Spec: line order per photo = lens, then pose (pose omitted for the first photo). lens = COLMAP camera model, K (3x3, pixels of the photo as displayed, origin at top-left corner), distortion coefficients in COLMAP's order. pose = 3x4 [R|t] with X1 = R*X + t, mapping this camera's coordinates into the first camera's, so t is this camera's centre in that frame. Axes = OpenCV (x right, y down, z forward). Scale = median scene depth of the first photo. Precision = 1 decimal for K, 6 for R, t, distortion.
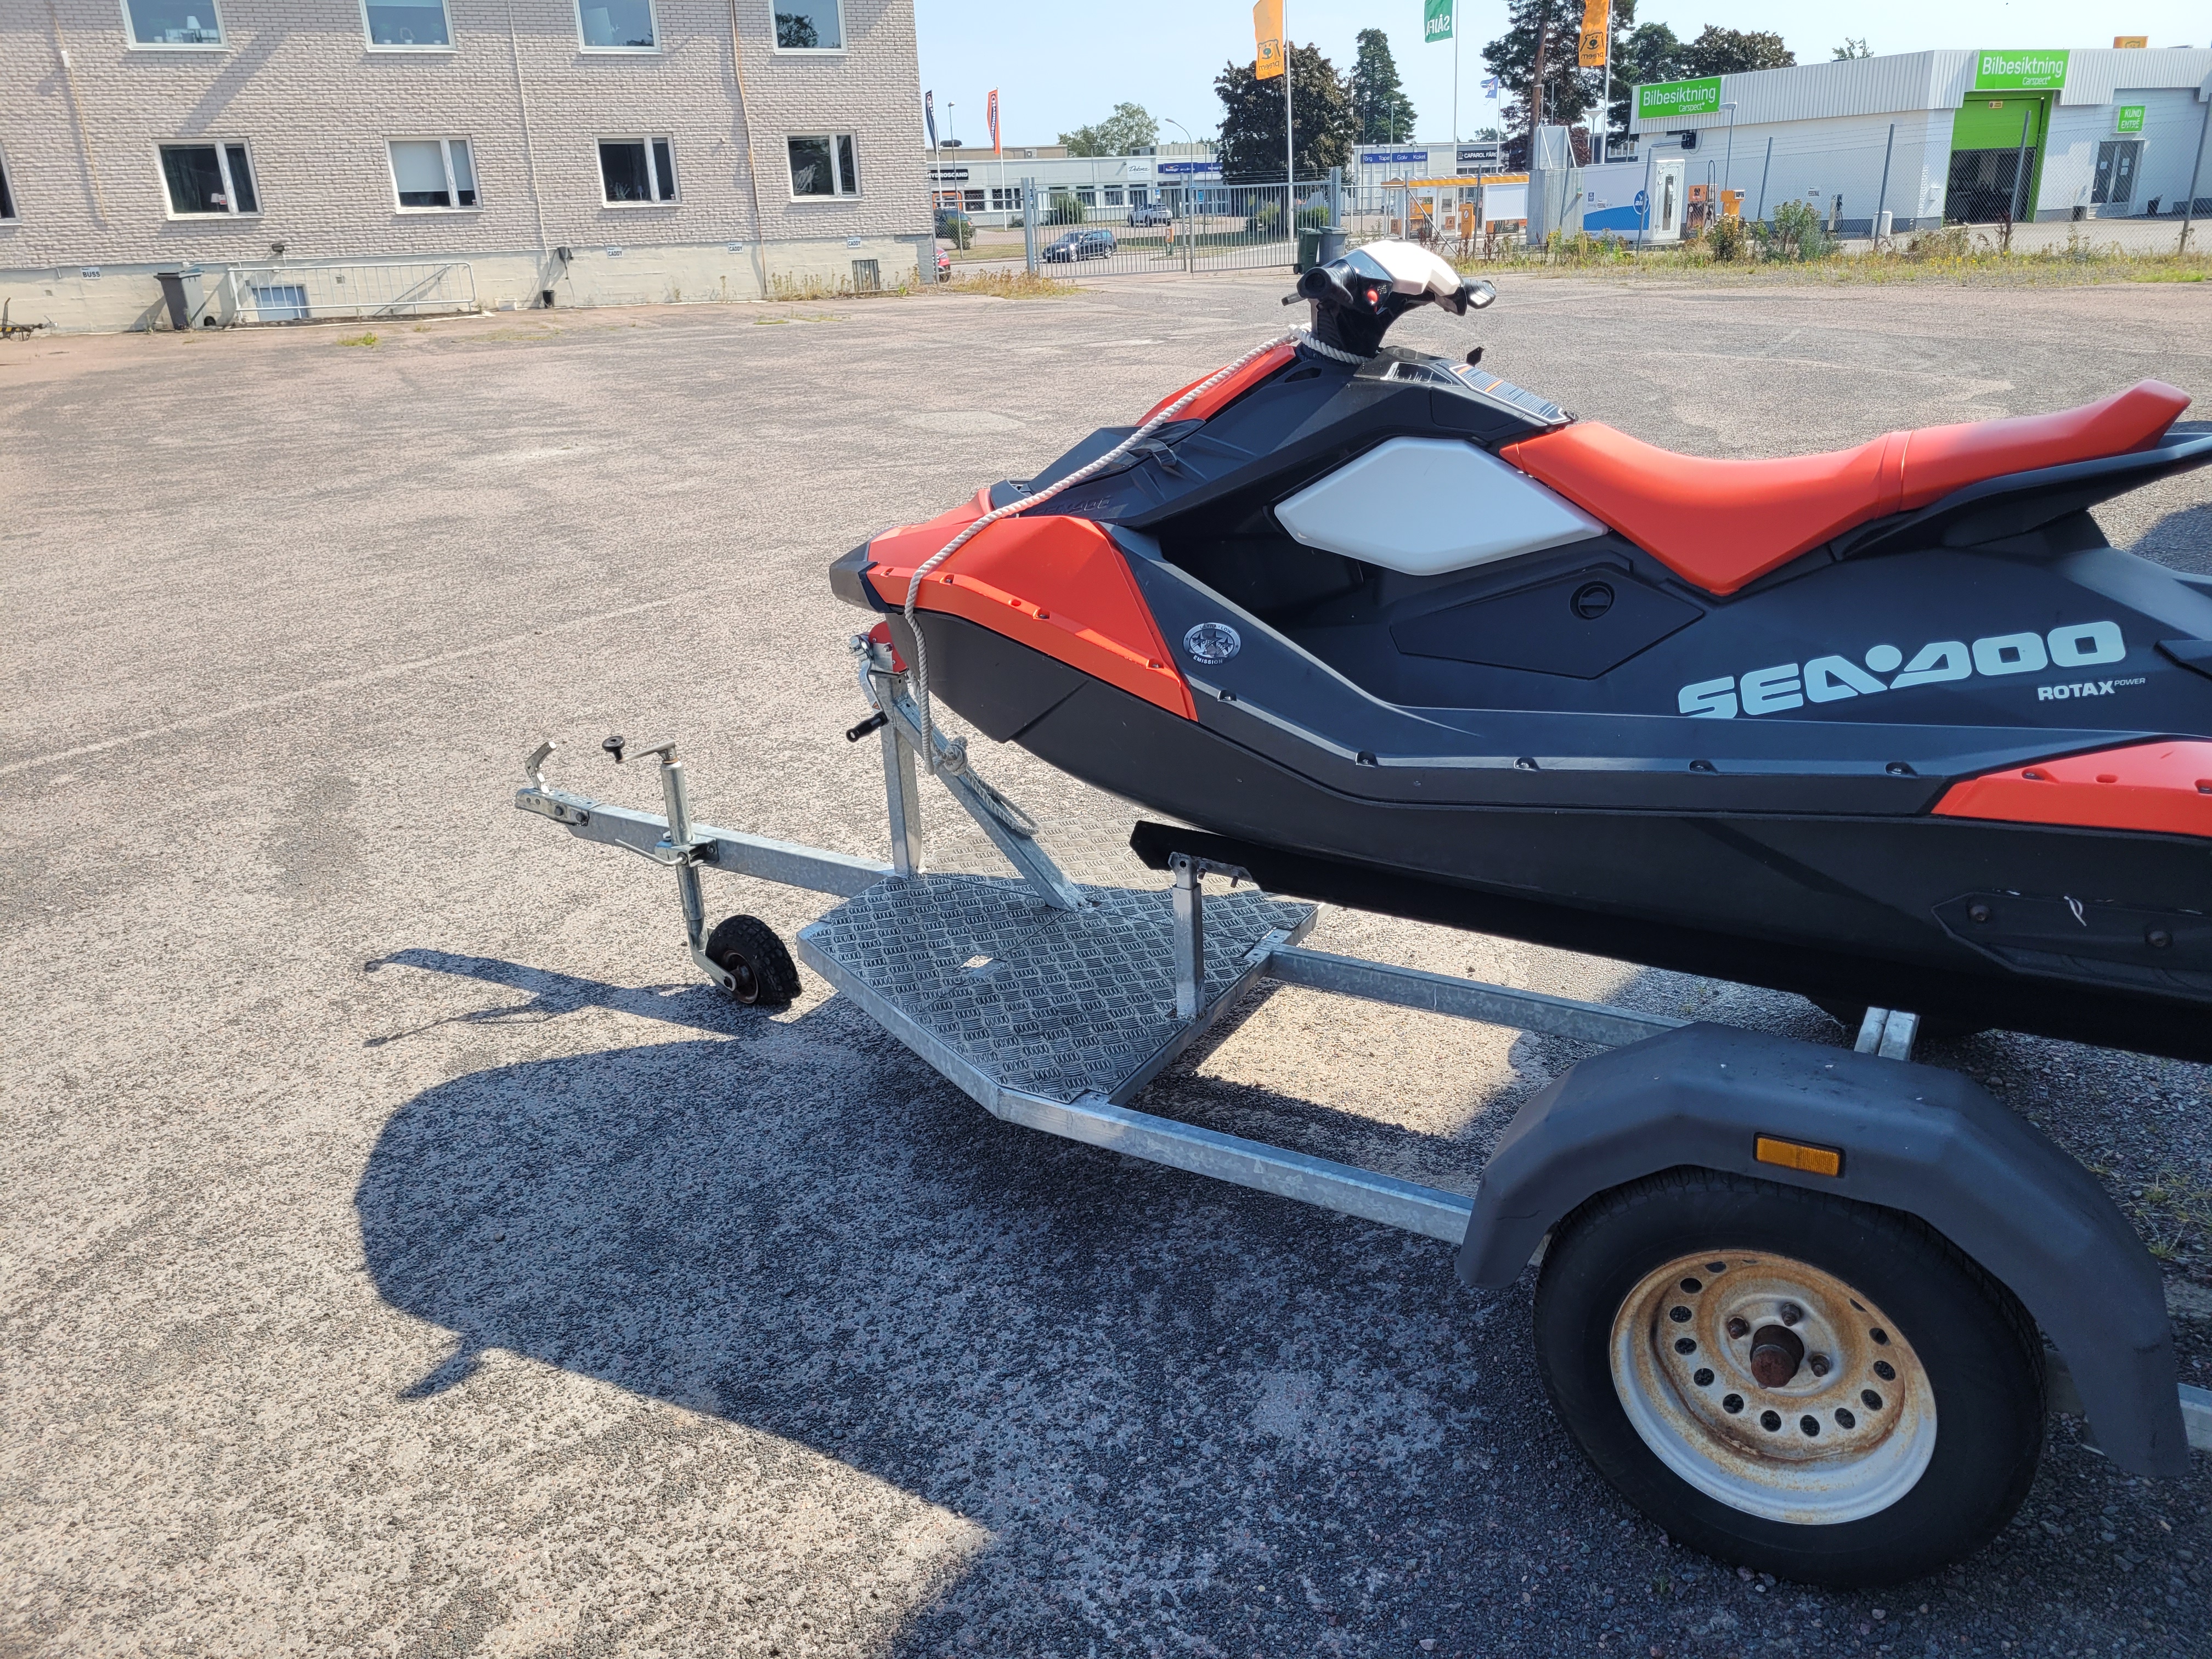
lens RADIAL K [[1673.9, 0, 1152.3], [0, 1673.9, 825.7], [0, 0, 1]] dist [0.047903, -0.042237]
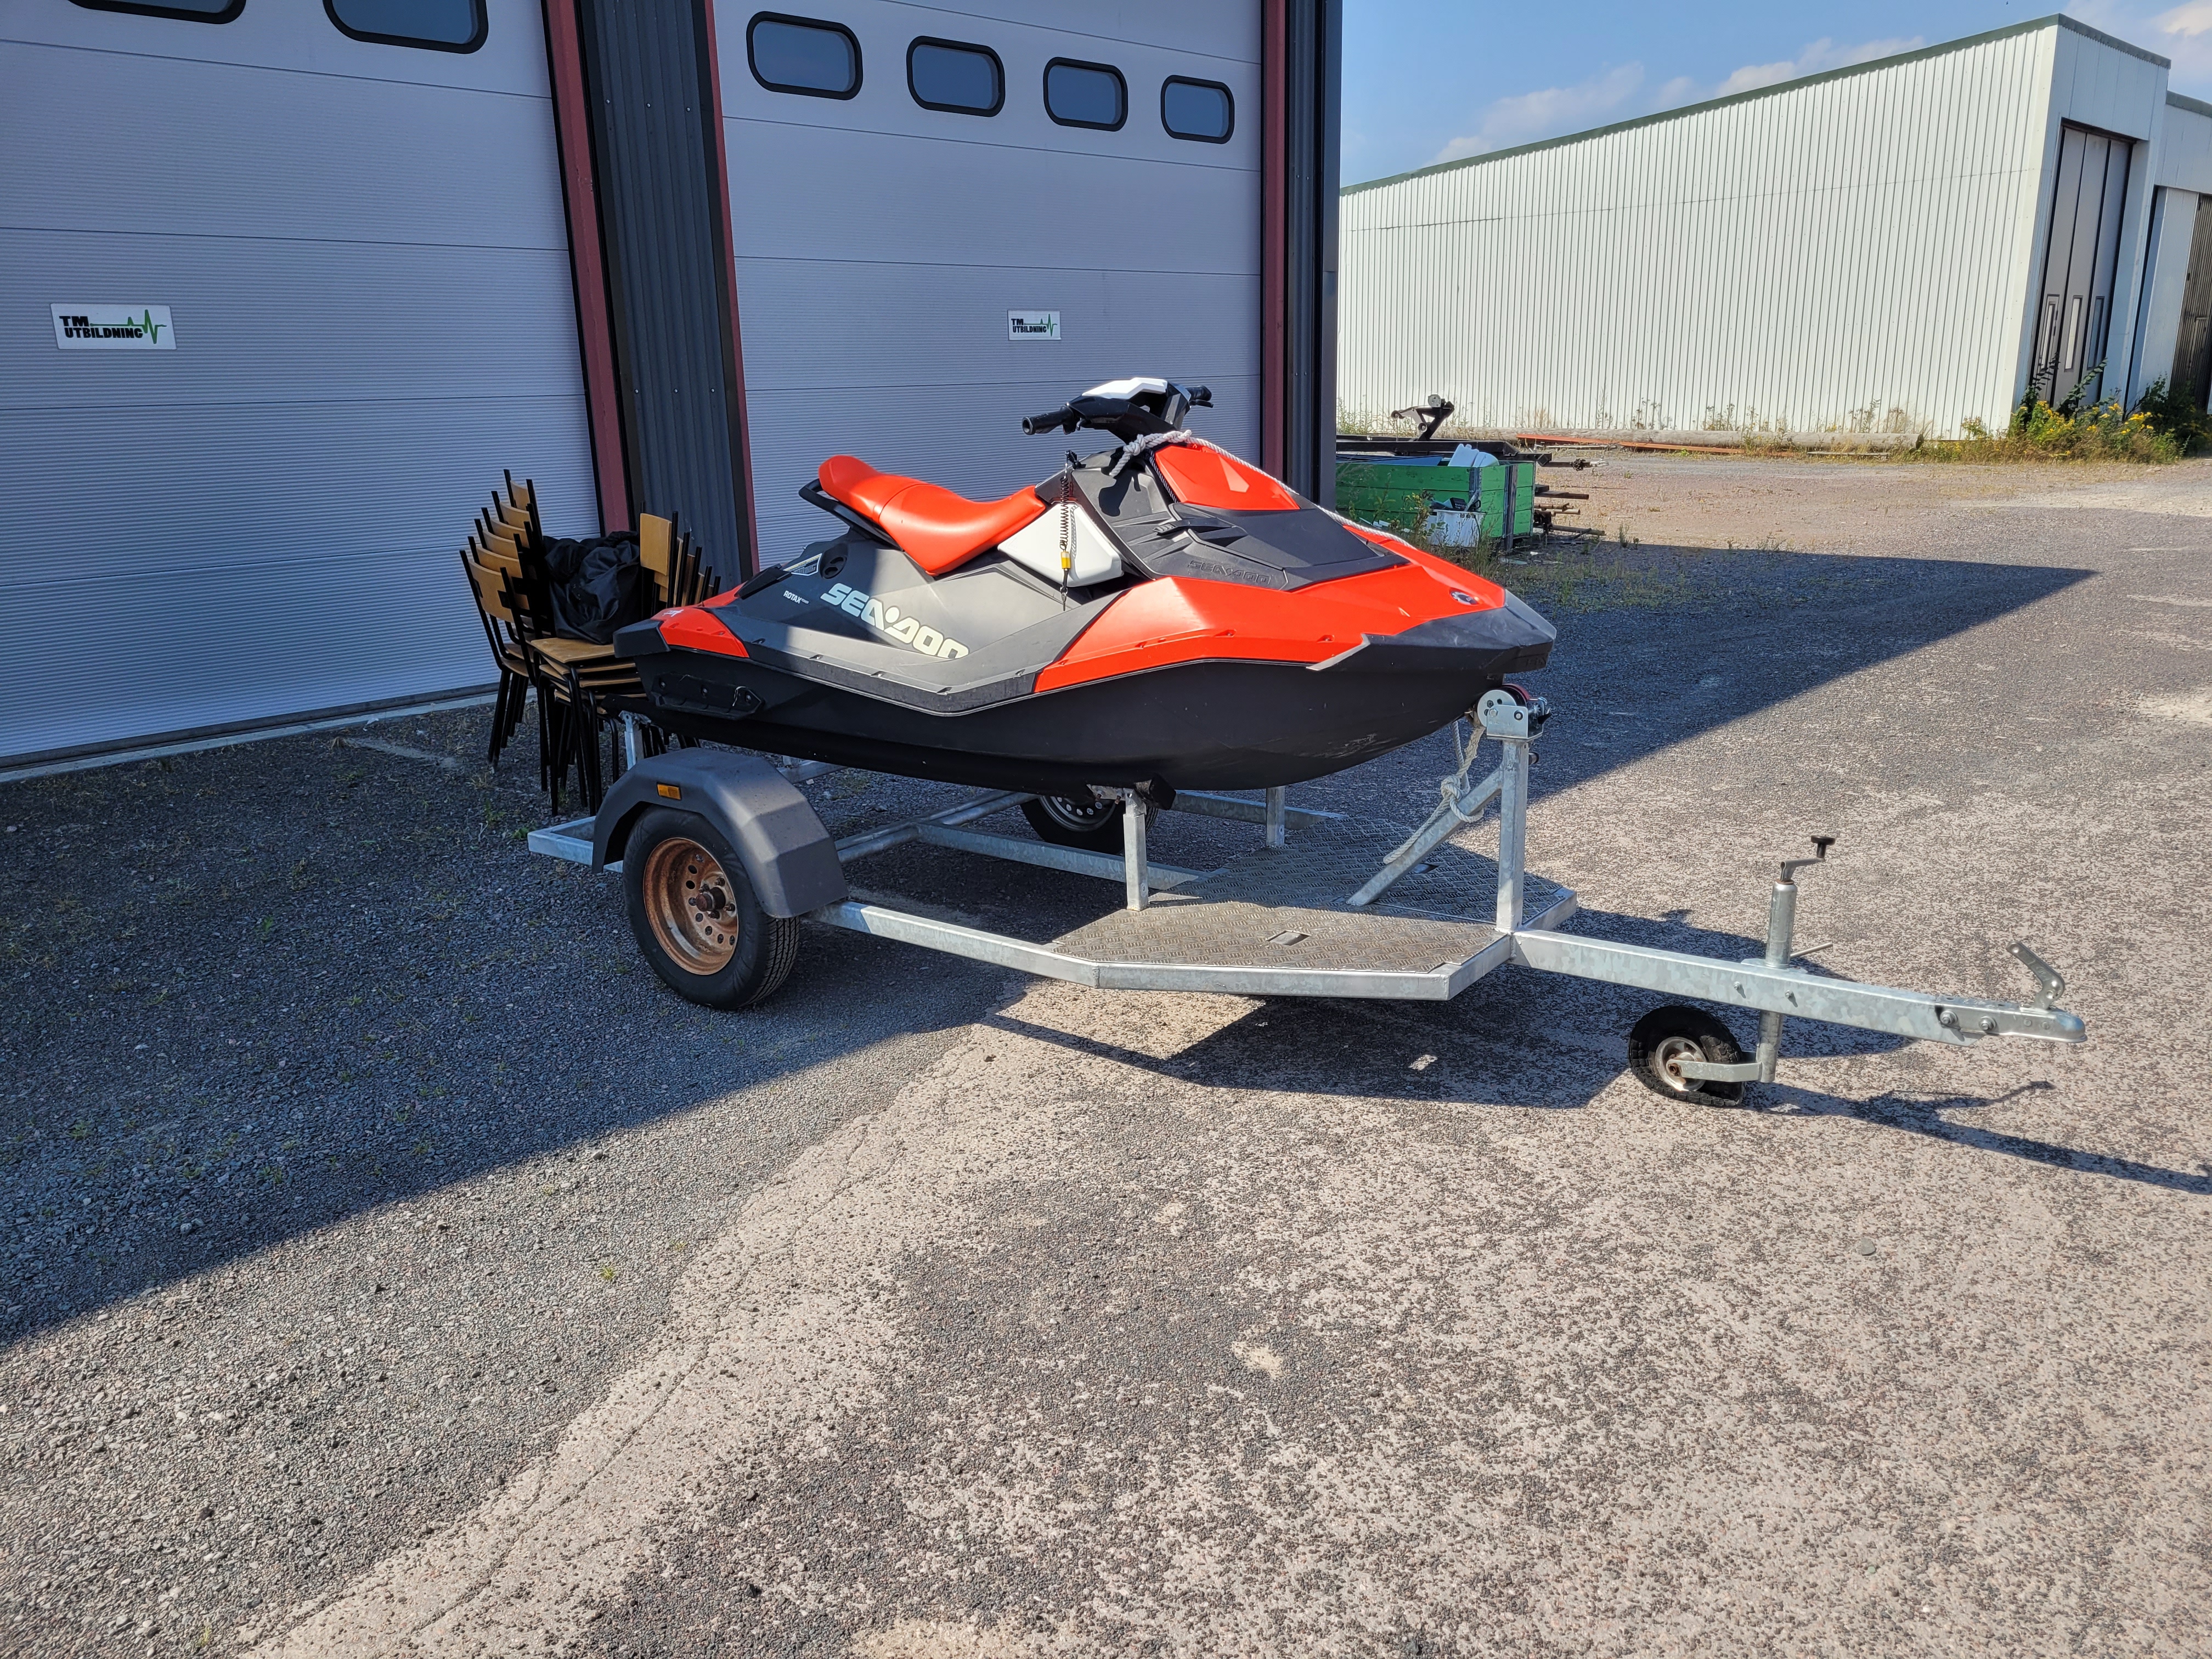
lens RADIAL K [[1651.7, 0, 1128.9], [0, 1651.7, 818.4], [0, 0, 1]] dist [0.057765, -0.047834]
pose [[-0.987679, 0.014458, 0.155825, -0.062379], [0.102430, 0.812527, 0.573854, -0.610434], [-0.118316, 0.582744, -0.803996, 1.677238]]
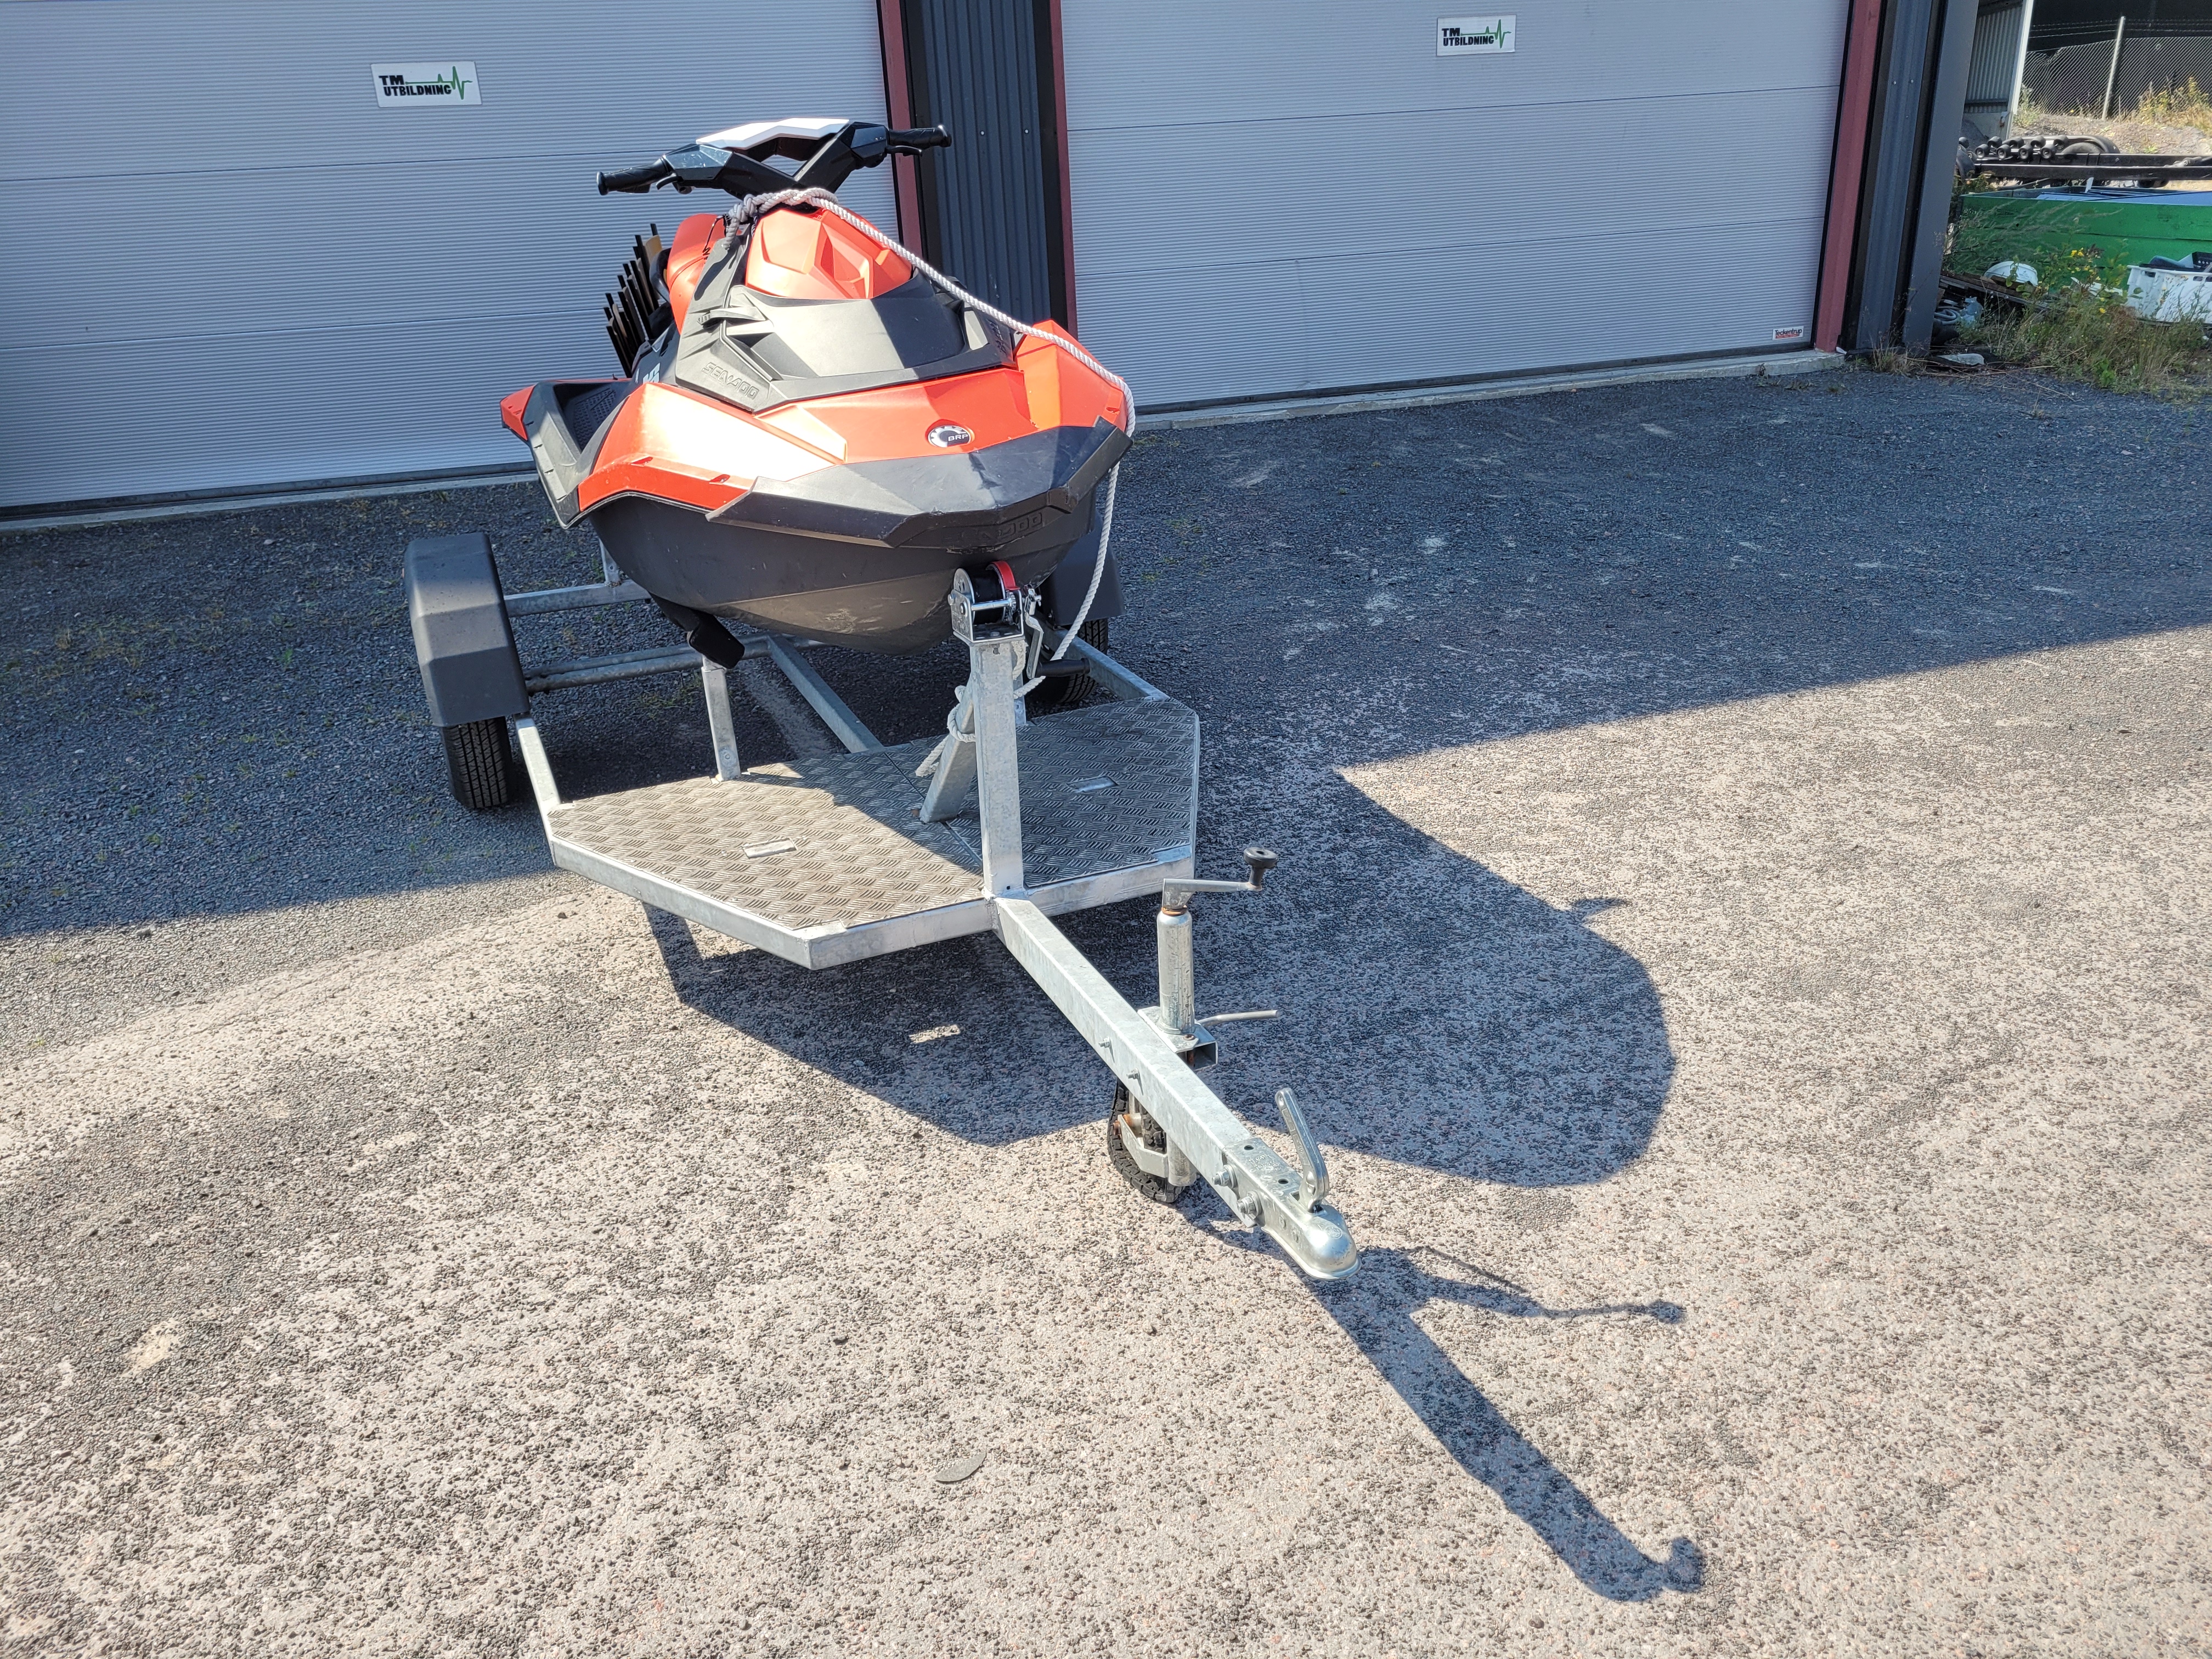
lens RADIAL K [[1649.2, 0, 1113.9], [0, 1649.2, 812.8], [0, 0, 1]] dist [0.052879, -0.037805]
pose [[-0.774710, -0.174841, 0.607663, -0.602428], [0.287496, 0.758537, 0.584780, -0.411120], [-0.563179, 0.627736, -0.537381, 1.244939]]
